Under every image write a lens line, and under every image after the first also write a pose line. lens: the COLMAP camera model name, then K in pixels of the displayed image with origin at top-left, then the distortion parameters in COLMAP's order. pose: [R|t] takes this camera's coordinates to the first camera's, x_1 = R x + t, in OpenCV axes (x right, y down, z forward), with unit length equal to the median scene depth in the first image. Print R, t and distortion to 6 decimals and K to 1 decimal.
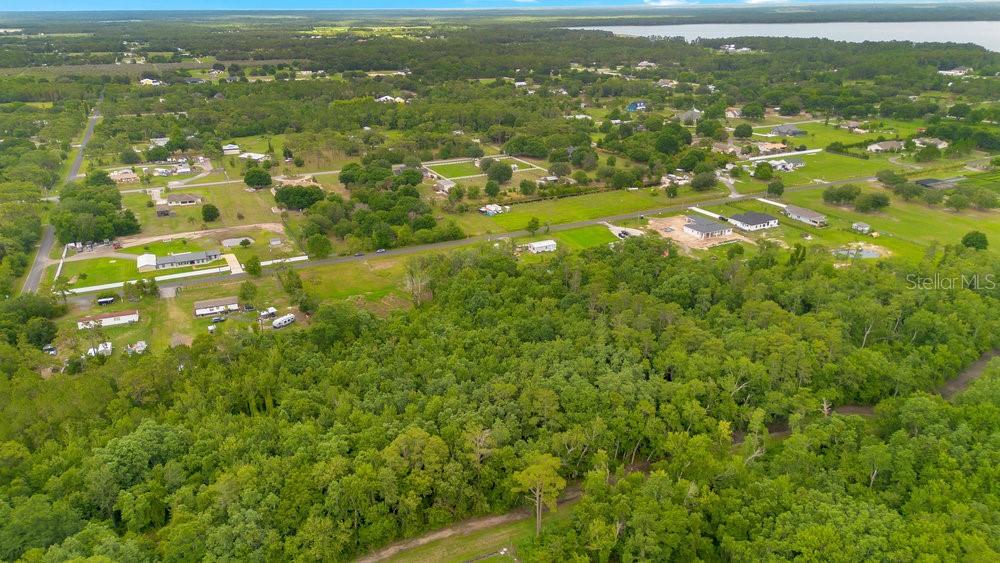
lens RADIAL K [[703.8, 0, 500.0], [0, 703.8, 281.5], [0, 0, 1]] dist [0.076168, -0.081086]
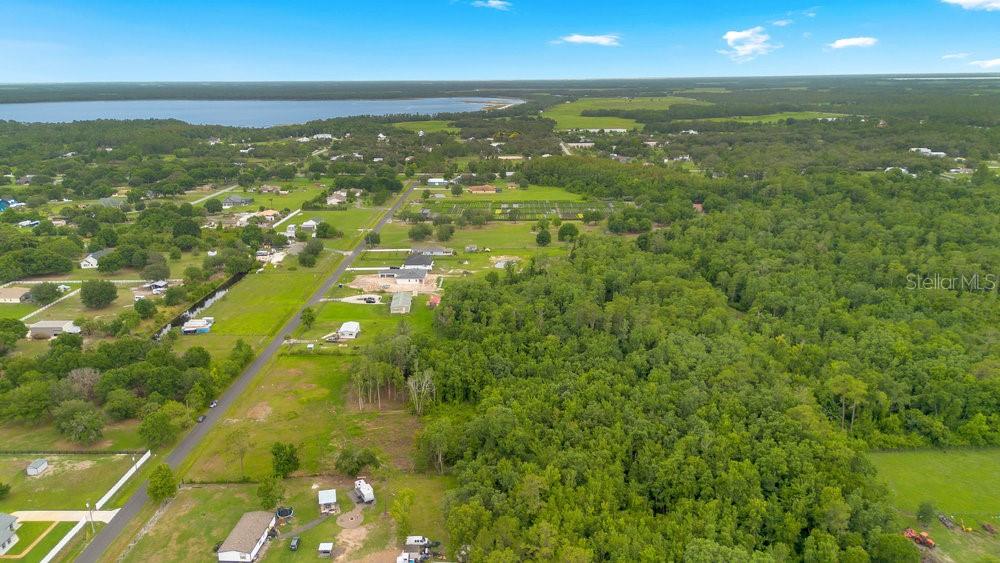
lens RADIAL K [[703.8, 0, 500.0], [0, 703.8, 281.5], [0, 0, 1]] dist [0.076168, -0.081086]
pose [[0.440935, -0.242916, 0.864042, -0.586765], [0.330942, 0.938851, 0.095062, -0.122290], [-0.834298, 0.244032, 0.494363, 0.330361]]
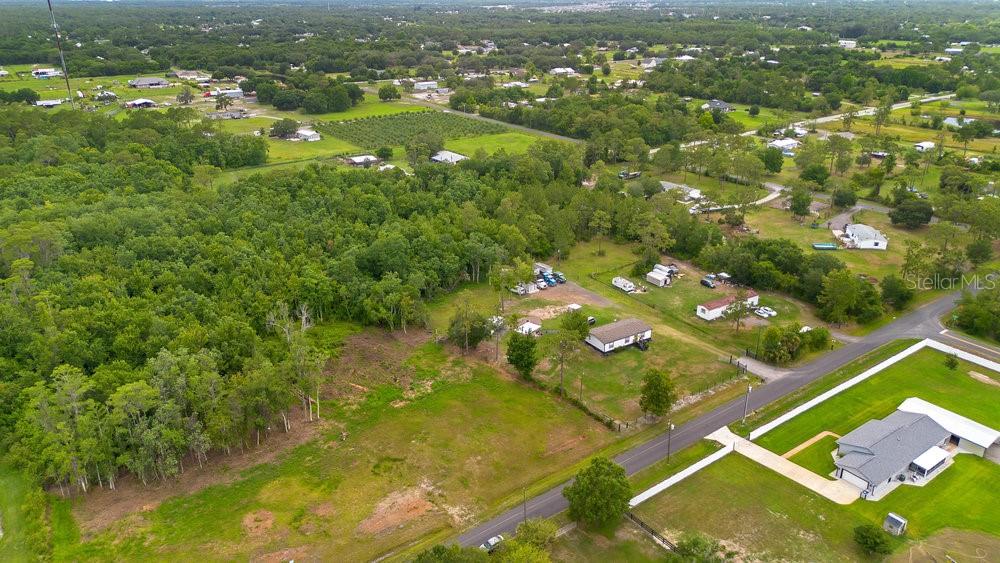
lens RADIAL K [[703.8, 0, 500.0], [0, 703.8, 281.5], [0, 0, 1]] dist [0.076168, -0.081086]
pose [[-0.981780, 0.085309, -0.169797, -0.142472], [-0.054512, 0.729562, 0.681738, -0.319179], [0.182036, 0.678573, -0.711619, 1.038893]]
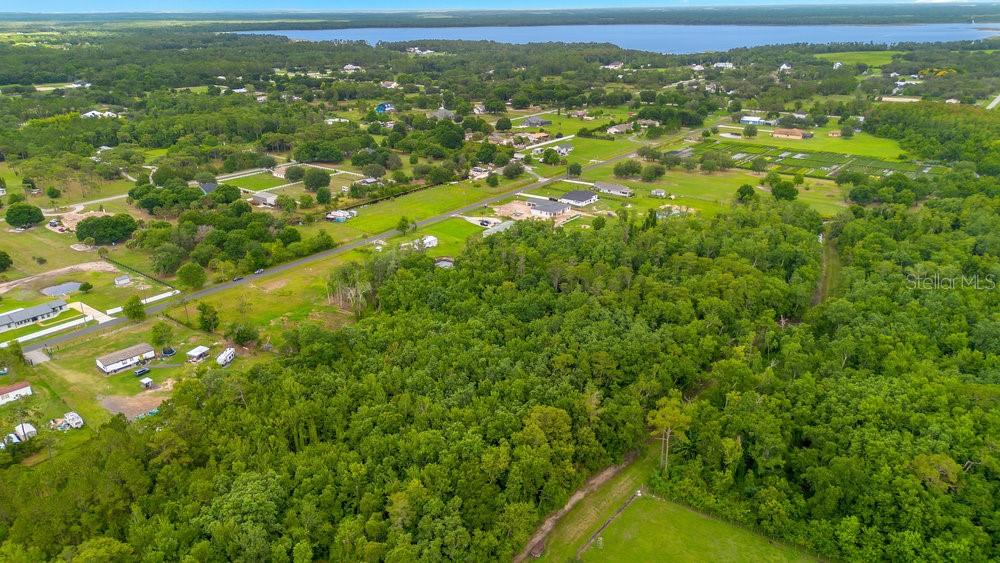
lens RADIAL K [[703.8, 0, 500.0], [0, 703.8, 281.5], [0, 0, 1]] dist [0.076168, -0.081086]
pose [[0.896727, -0.158531, 0.413218, -0.248890], [0.160876, 0.986538, 0.029366, -0.006561], [-0.412311, 0.040144, 0.910158, 0.025797]]
